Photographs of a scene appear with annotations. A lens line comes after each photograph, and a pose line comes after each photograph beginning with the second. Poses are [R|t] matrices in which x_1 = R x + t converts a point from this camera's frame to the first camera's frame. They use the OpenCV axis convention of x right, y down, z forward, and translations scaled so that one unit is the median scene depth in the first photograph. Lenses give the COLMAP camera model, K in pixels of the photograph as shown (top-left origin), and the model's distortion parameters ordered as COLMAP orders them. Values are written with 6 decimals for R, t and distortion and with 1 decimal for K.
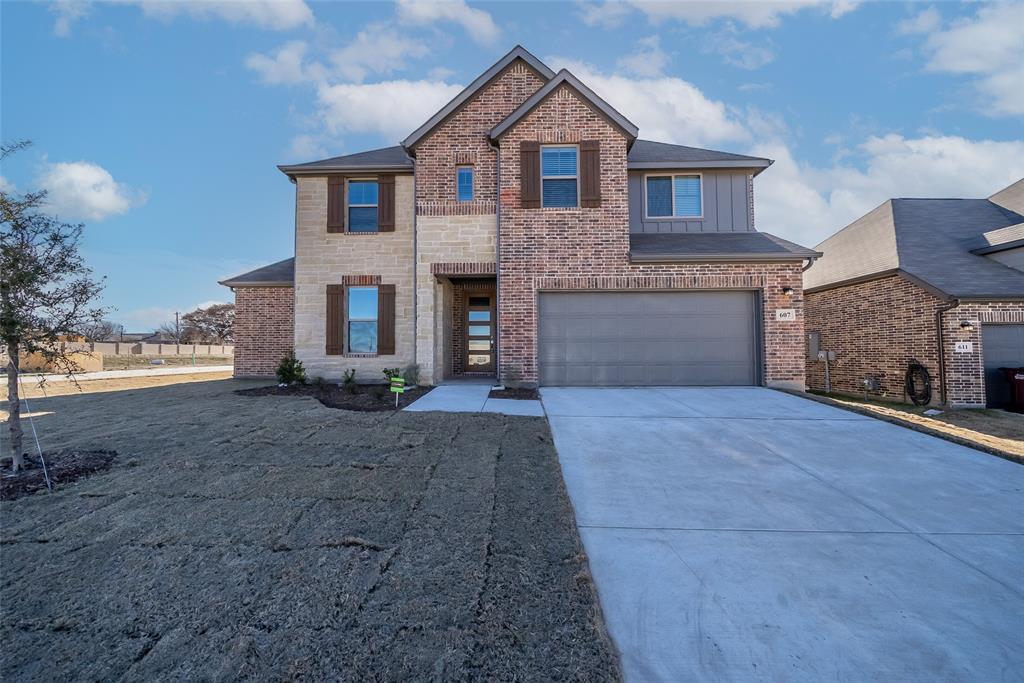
lens RADIAL K [[356.5, 0, 520.9], [0, 356.5, 341.6], [0, 0, 1]] dist [-0.005834, 0.000148]
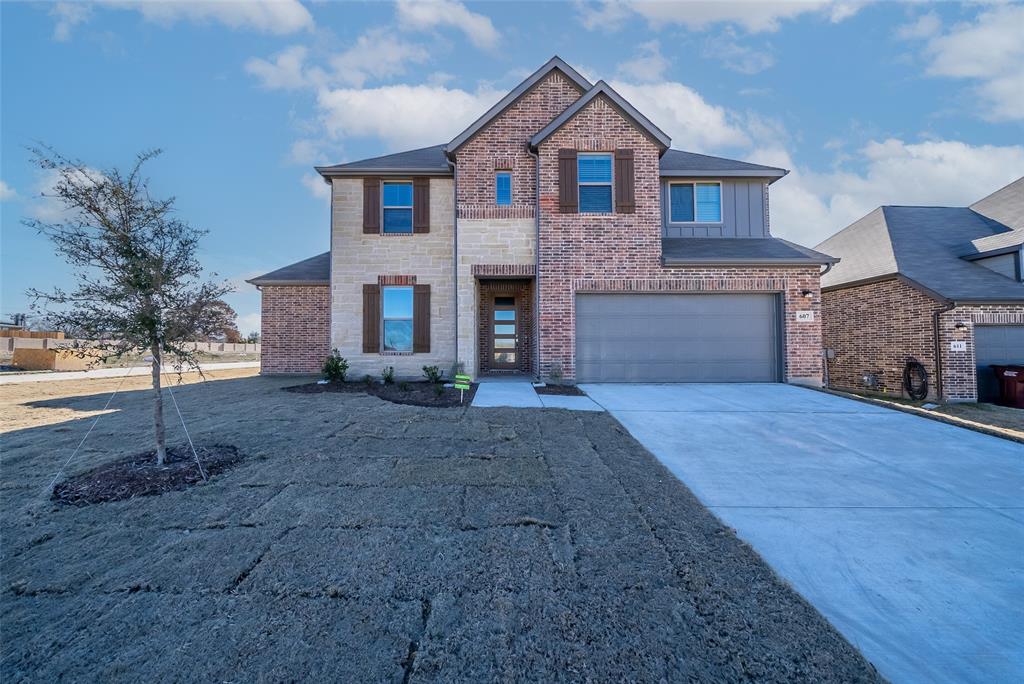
lens RADIAL K [[356.5, 0, 500.7], [0, 356.5, 340.8], [0, 0, 1]] dist [-0.005834, 0.000148]
pose [[0.999489, 0.001972, 0.031905, -0.199400], [-0.002186, 0.999975, 0.006670, -0.005627], [-0.031891, -0.006737, 0.999469, -0.041304]]
